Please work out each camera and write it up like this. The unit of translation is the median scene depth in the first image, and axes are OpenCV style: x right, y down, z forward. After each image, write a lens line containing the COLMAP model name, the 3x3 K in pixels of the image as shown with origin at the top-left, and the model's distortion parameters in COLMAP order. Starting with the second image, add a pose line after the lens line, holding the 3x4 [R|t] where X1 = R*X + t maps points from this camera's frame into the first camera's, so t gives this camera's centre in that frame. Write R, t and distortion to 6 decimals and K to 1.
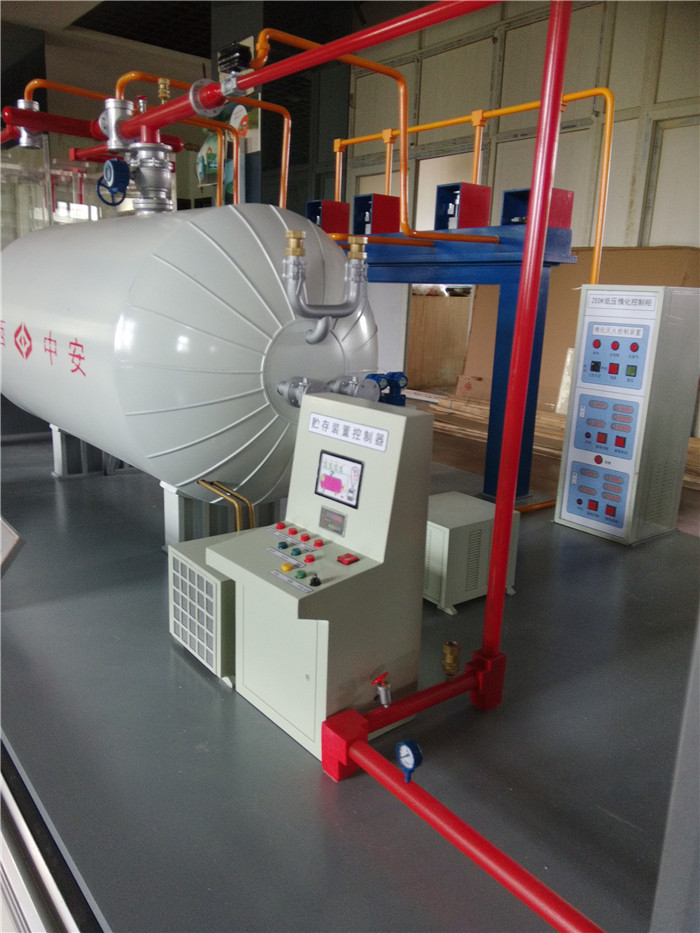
lens RADIAL K [[739.5, 0, 349.7], [0, 739.5, 464.8], [0, 0, 1]] dist [0.014238, -0.035295]
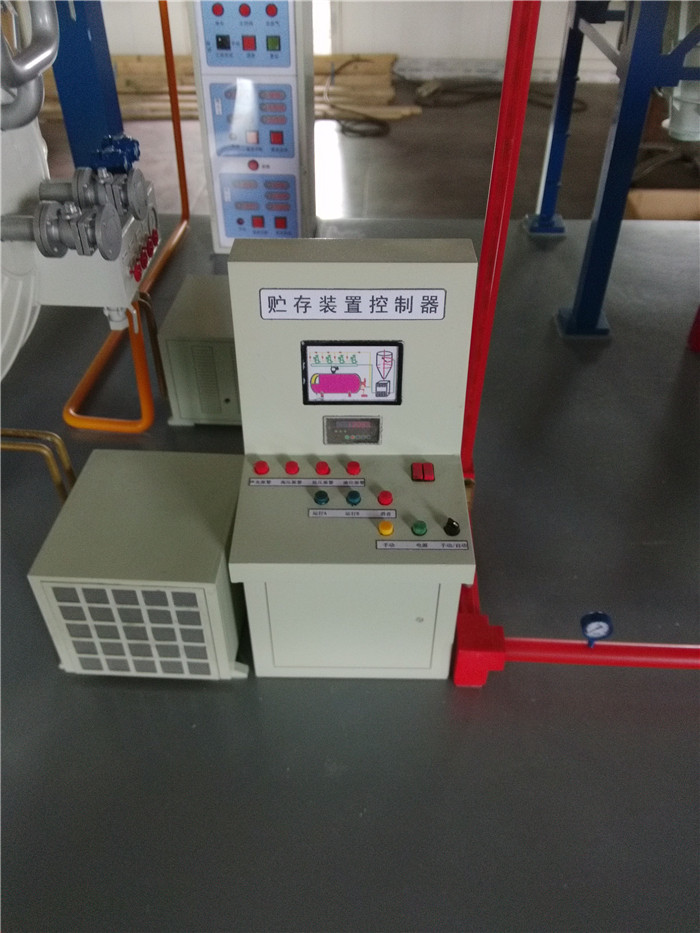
lens RADIAL K [[739.5, 0, 350.6], [0, 739.5, 467.0], [0, 0, 1]] dist [0.014238, -0.035295]
pose [[0.645681, -0.517202, 0.561781, -0.429854], [0.198586, 0.824113, 0.530473, -0.263865], [-0.737333, -0.230954, 0.634823, 0.537284]]
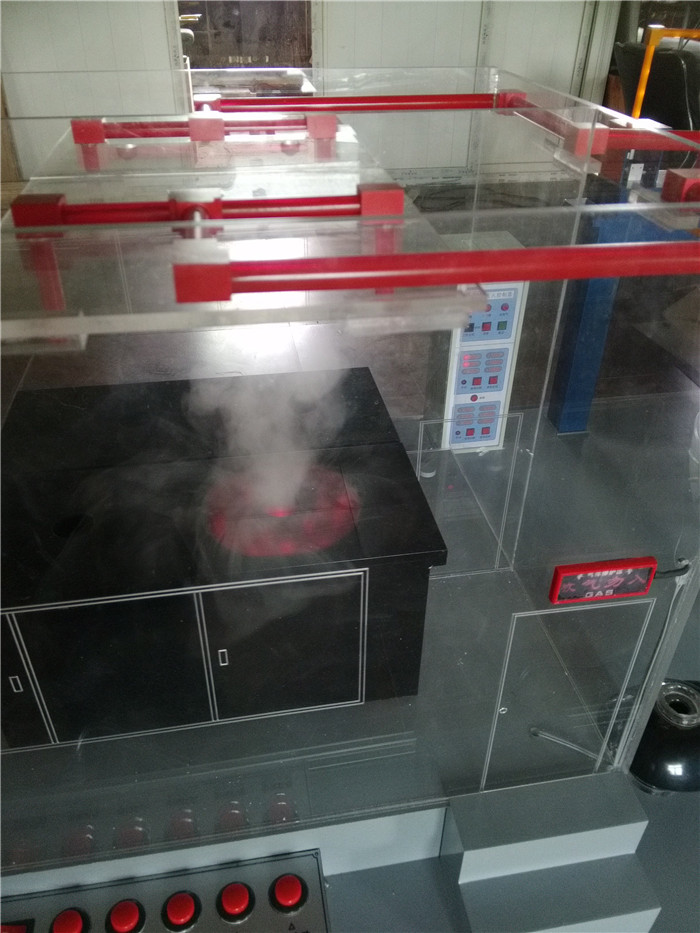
lens RADIAL K [[739.5, 0, 349.9], [0, 739.5, 468.8], [0, 0, 1]] dist [0.014238, -0.035295]
pose [[0.478126, -0.518894, 0.708622, -1.187617], [0.207344, 0.850699, 0.483032, -0.939085], [-0.853466, -0.084022, 0.514330, 0.961850]]
